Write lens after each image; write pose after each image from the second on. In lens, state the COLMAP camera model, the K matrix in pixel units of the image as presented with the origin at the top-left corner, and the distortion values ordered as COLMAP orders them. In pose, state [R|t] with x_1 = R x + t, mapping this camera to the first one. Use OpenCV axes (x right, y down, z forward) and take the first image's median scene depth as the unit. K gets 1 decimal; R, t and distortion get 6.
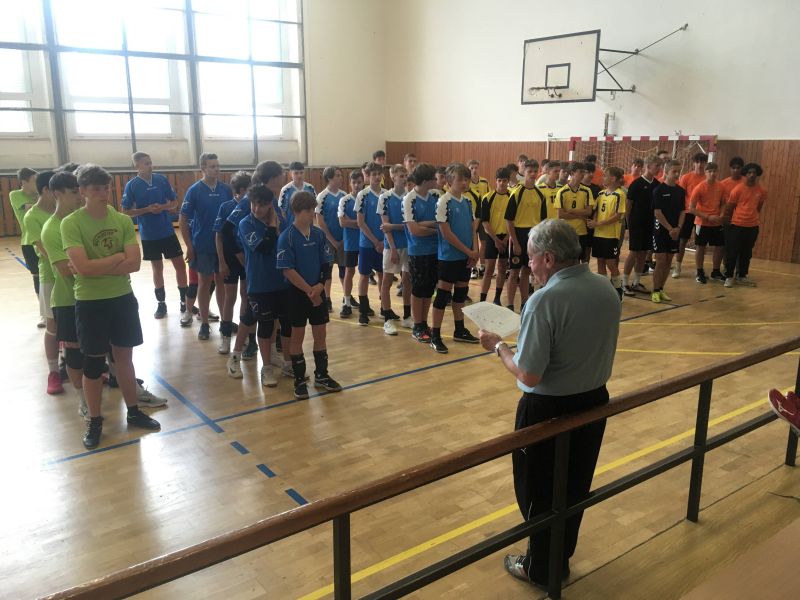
lens RADIAL K [[683.5, 0, 400.0], [0, 683.5, 300.0], [0, 0, 1]] dist [0.004954, -0.008057]
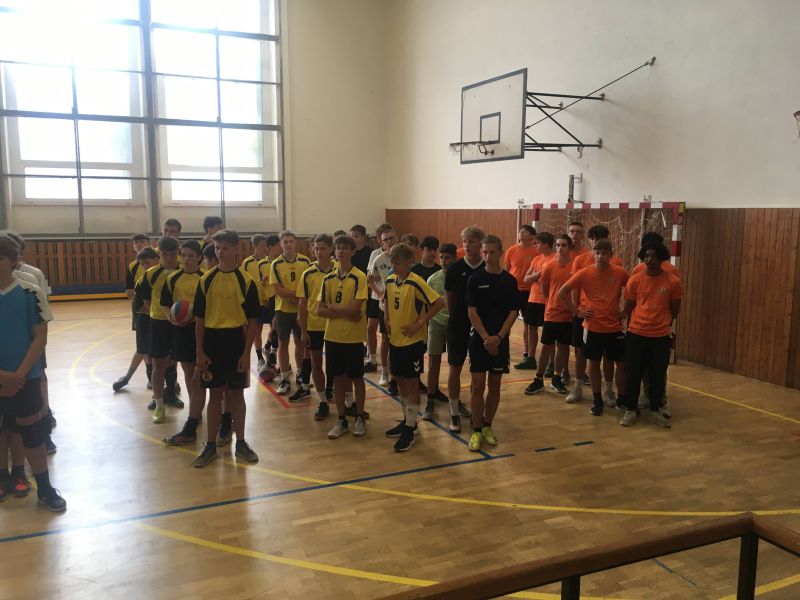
lens RADIAL K [[683.5, 0, 400.0], [0, 683.5, 300.0], [0, 0, 1]] dist [0.004954, -0.008057]
pose [[0.976815, 0.033180, -0.211496, 0.279909], [-0.053423, 0.994442, -0.090728, -0.046951], [0.207310, 0.099923, 0.973159, 0.206038]]
